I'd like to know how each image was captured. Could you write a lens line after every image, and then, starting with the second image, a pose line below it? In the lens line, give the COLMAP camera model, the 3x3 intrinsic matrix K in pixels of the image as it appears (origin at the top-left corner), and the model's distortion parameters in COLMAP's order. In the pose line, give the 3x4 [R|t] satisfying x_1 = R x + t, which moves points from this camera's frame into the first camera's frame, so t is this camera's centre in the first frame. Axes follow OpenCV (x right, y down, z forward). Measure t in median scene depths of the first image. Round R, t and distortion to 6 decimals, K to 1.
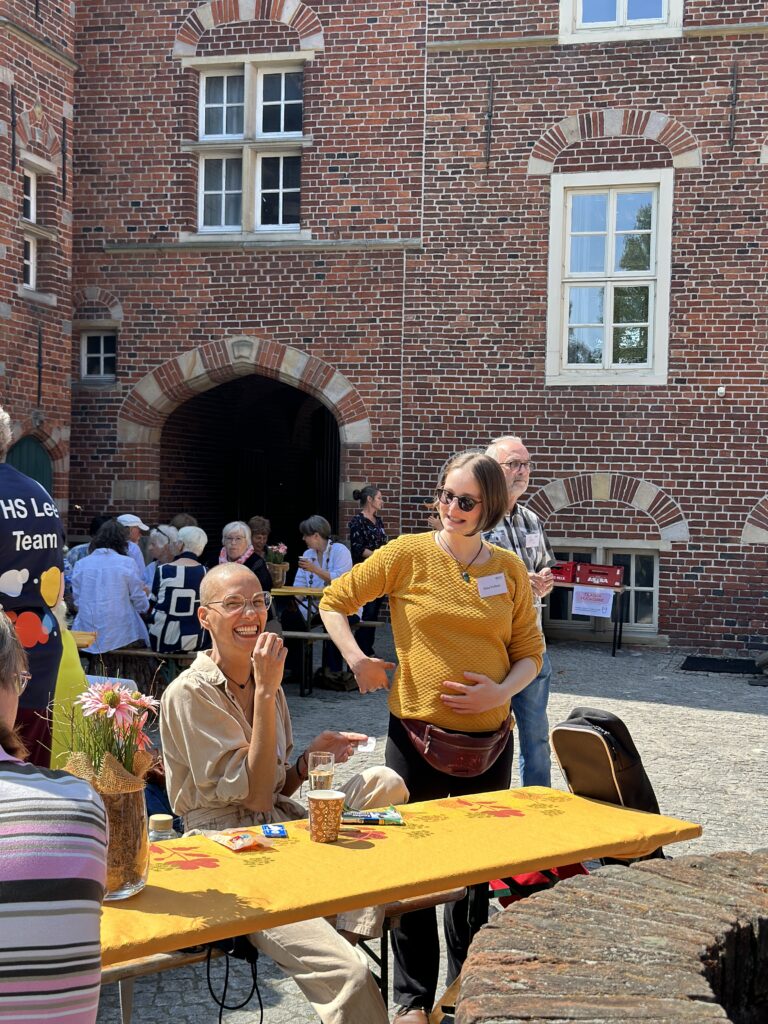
lens RADIAL K [[1484.9, 0, 415.8], [0, 1484.9, 546.1], [0, 0, 1]] dist [0.089681, 0.000000]
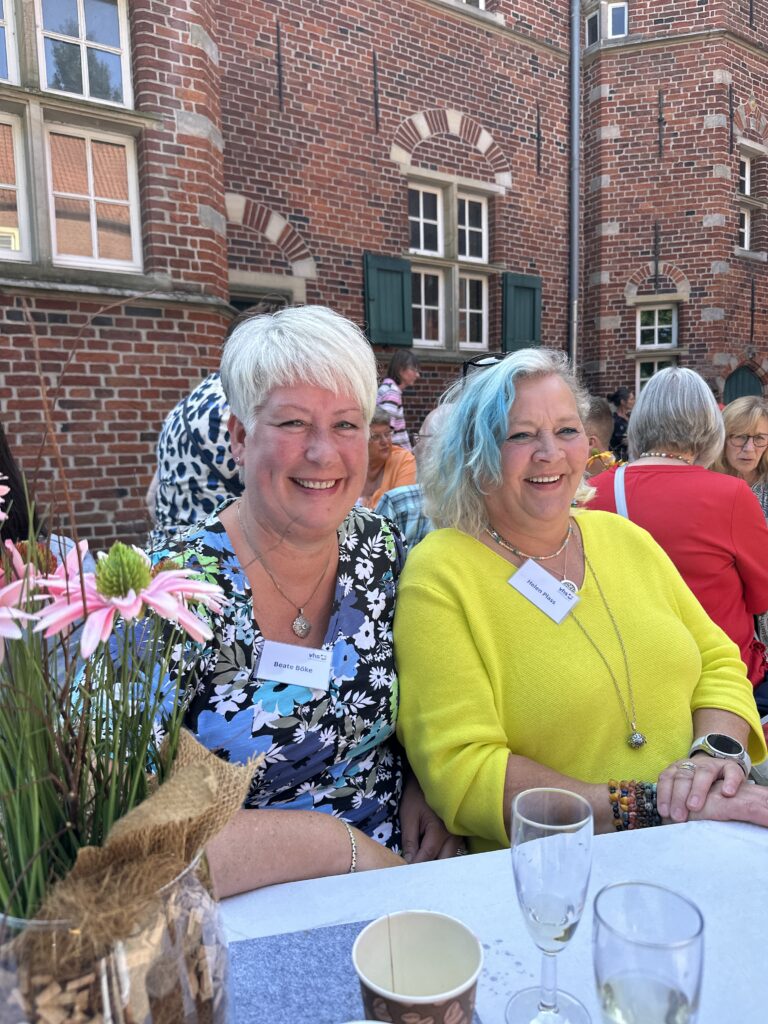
lens RADIAL K [[759.2, 0, 399.1], [0, 759.2, 532.3], [0, 0, 1]] dist [-0.019872, -0.003900]
pose [[0.773283, 0.027137, -0.633481, -0.071102], [0.035160, 0.995711, 0.085574, 0.001163], [0.633086, -0.088446, 0.769012, 0.293451]]
